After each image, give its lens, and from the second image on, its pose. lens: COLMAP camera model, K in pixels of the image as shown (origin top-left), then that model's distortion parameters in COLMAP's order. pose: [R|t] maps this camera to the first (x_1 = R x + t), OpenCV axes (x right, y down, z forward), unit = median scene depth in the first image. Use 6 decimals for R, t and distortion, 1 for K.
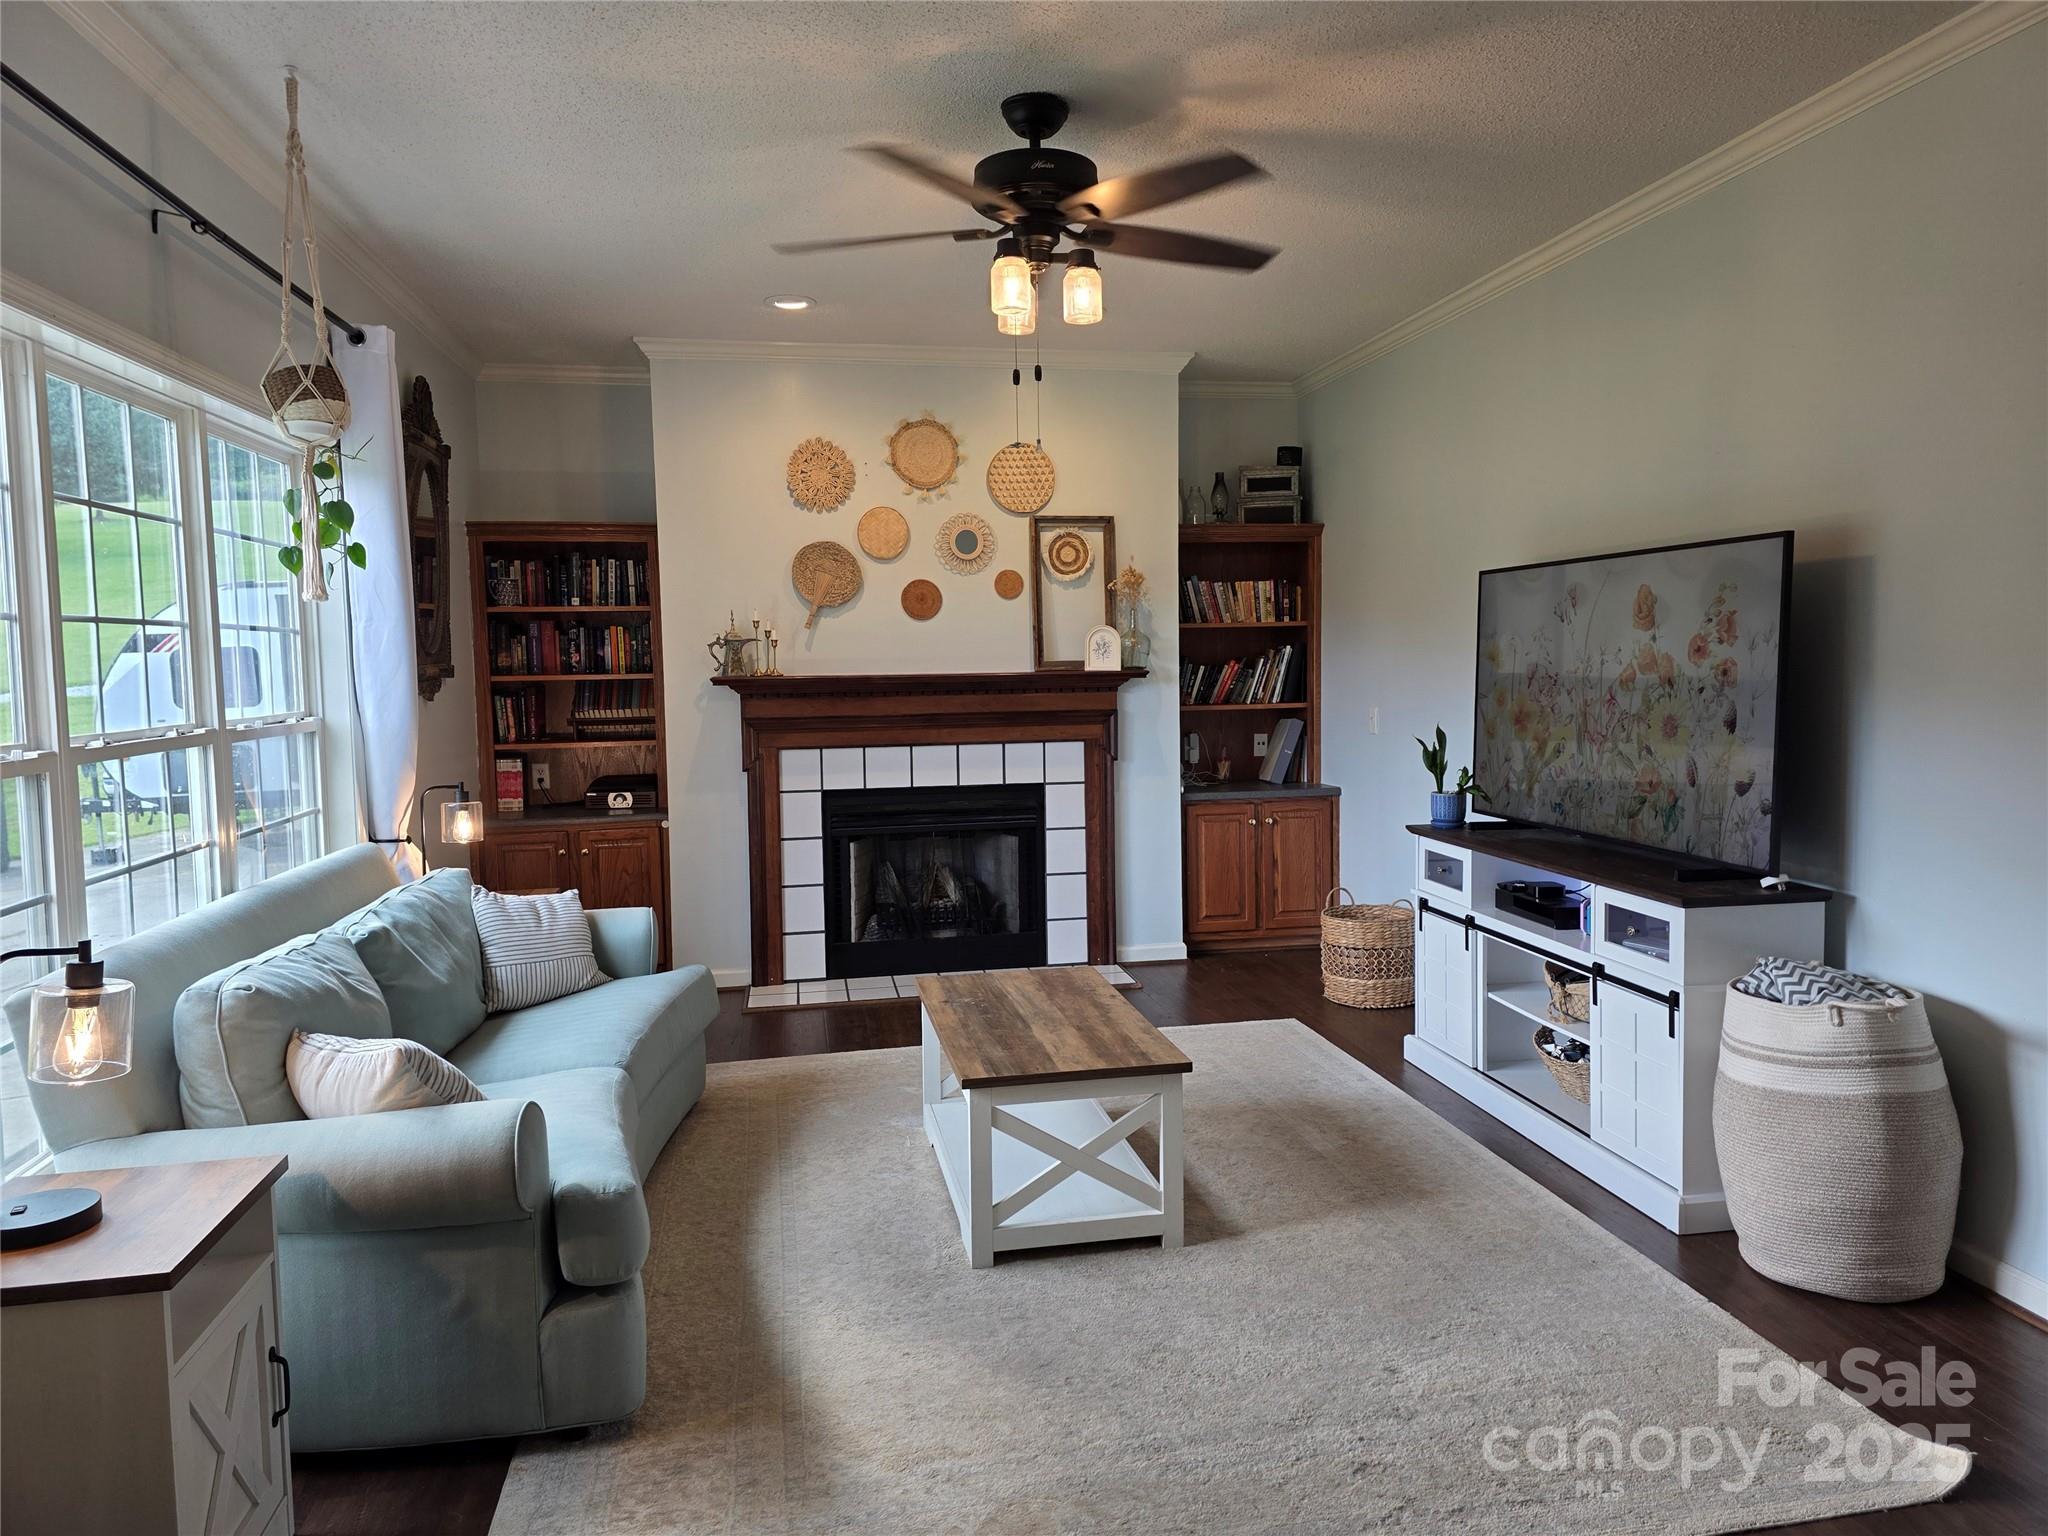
lens RADIAL K [[1381.6, 0, 1037.1], [0, 1381.6, 755.5], [0, 0, 1]] dist [0.065128, -0.059907]
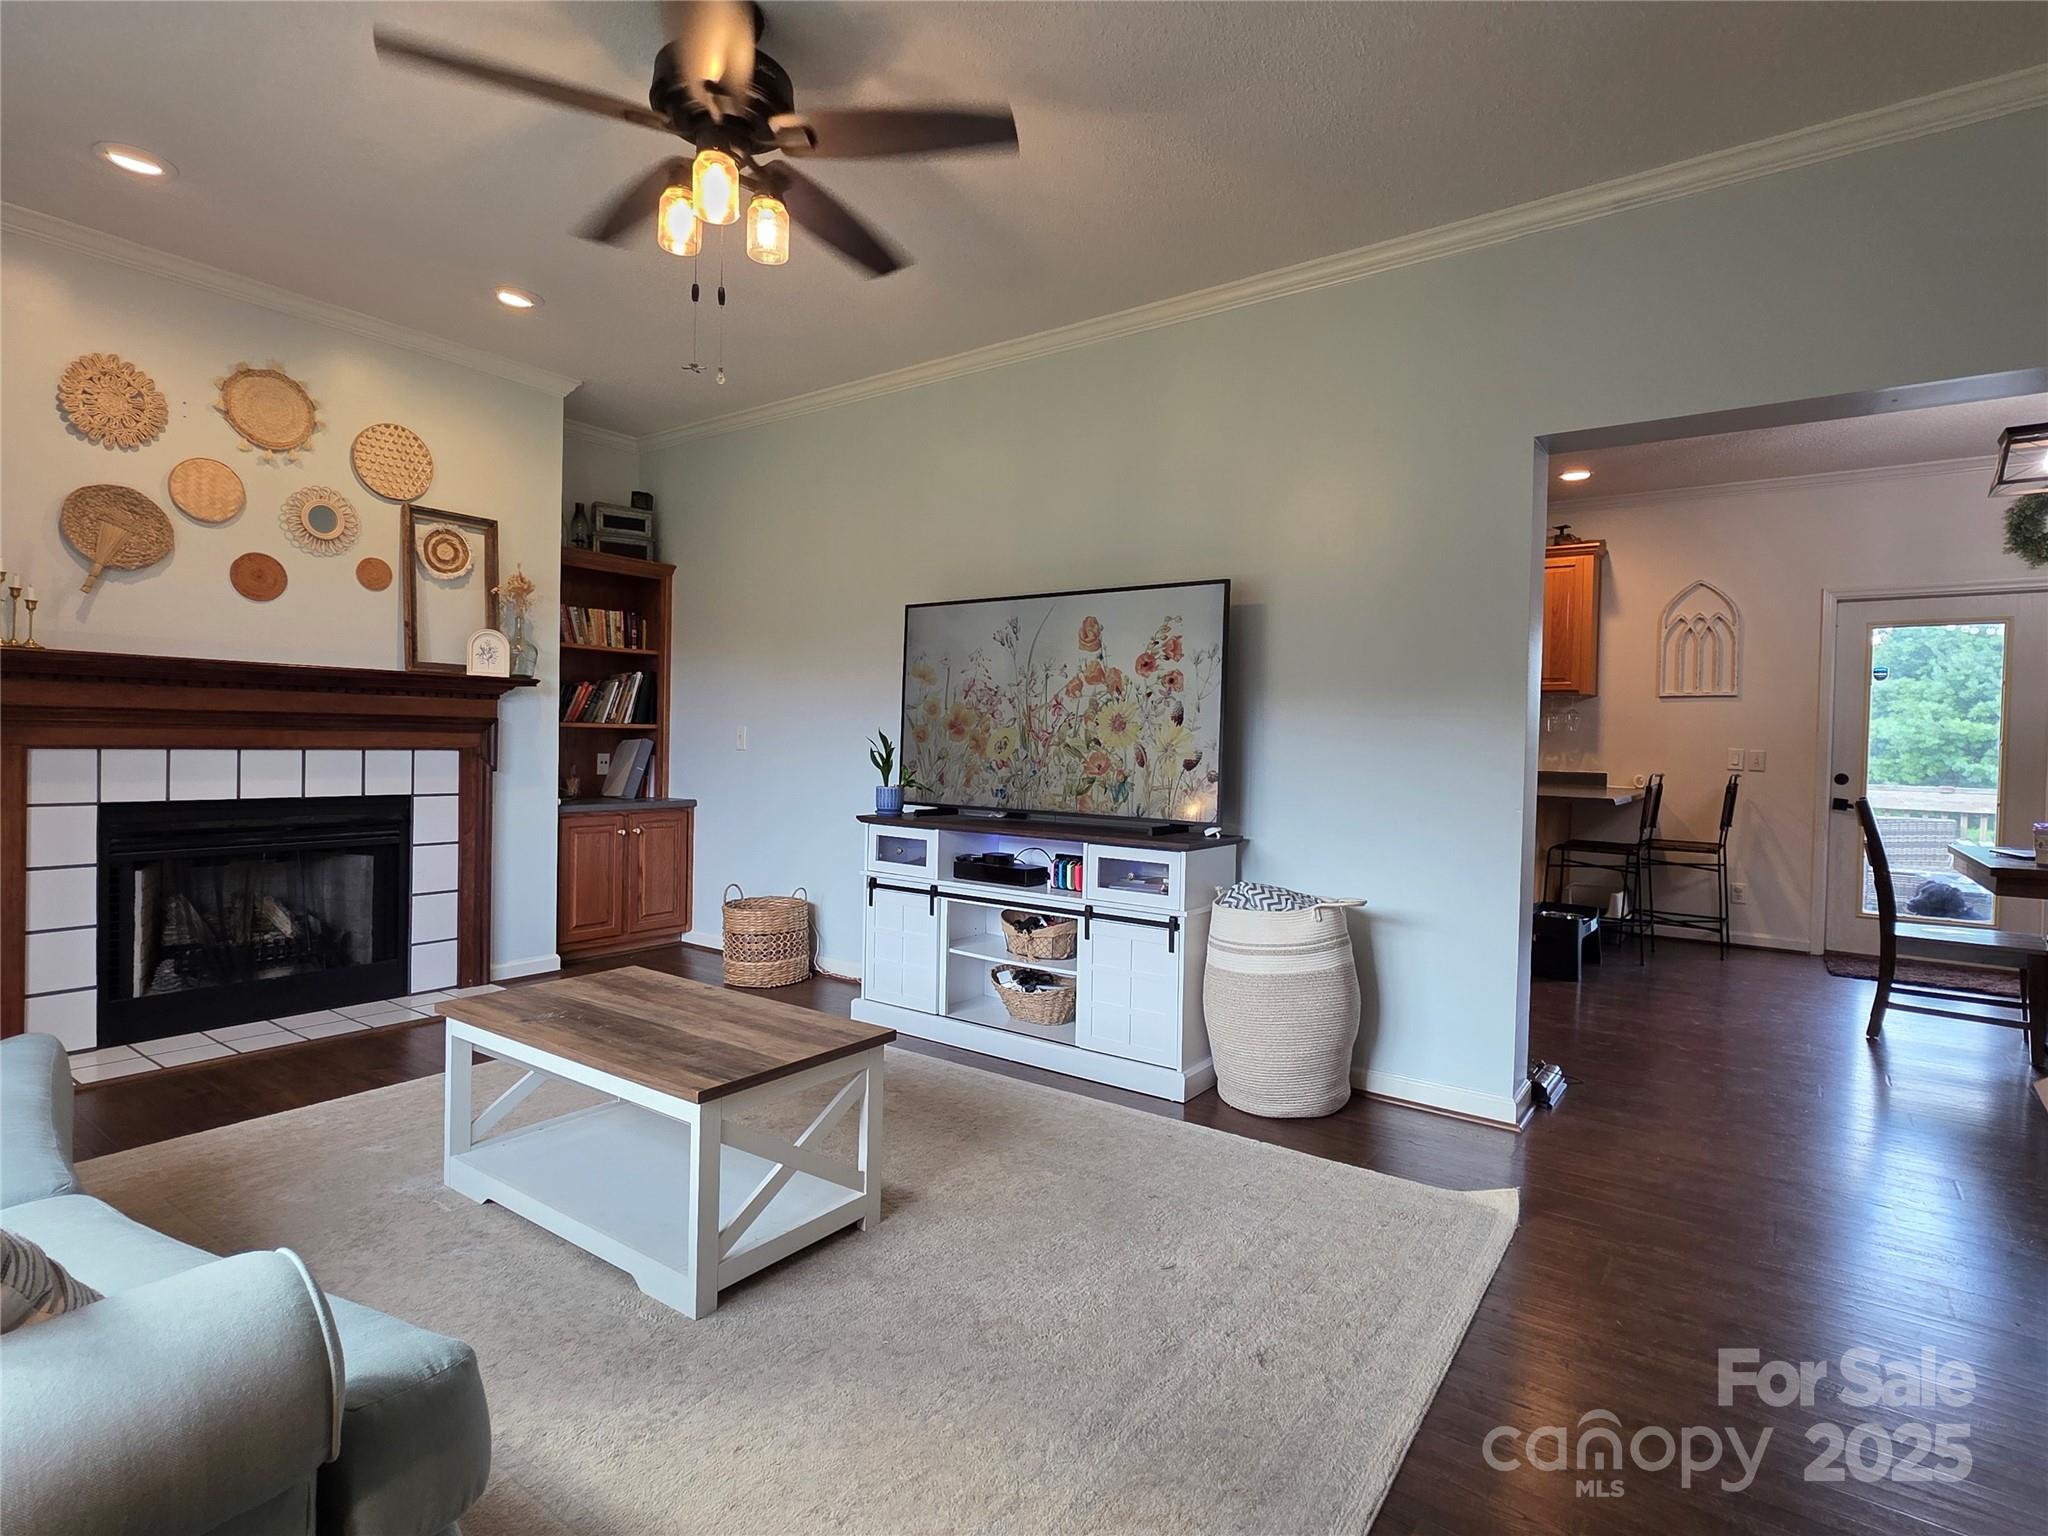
lens RADIAL K [[1046.5, 0, 1034.3], [0, 1046.5, 758.3], [0, 0, 1]] dist [-0.003871, 0.000876]
pose [[0.720309, 0.019252, 0.693386, -0.231668], [0.017062, 0.998821, -0.045458, 0.044887], [-0.693444, 0.044575, 0.719131, 0.271839]]
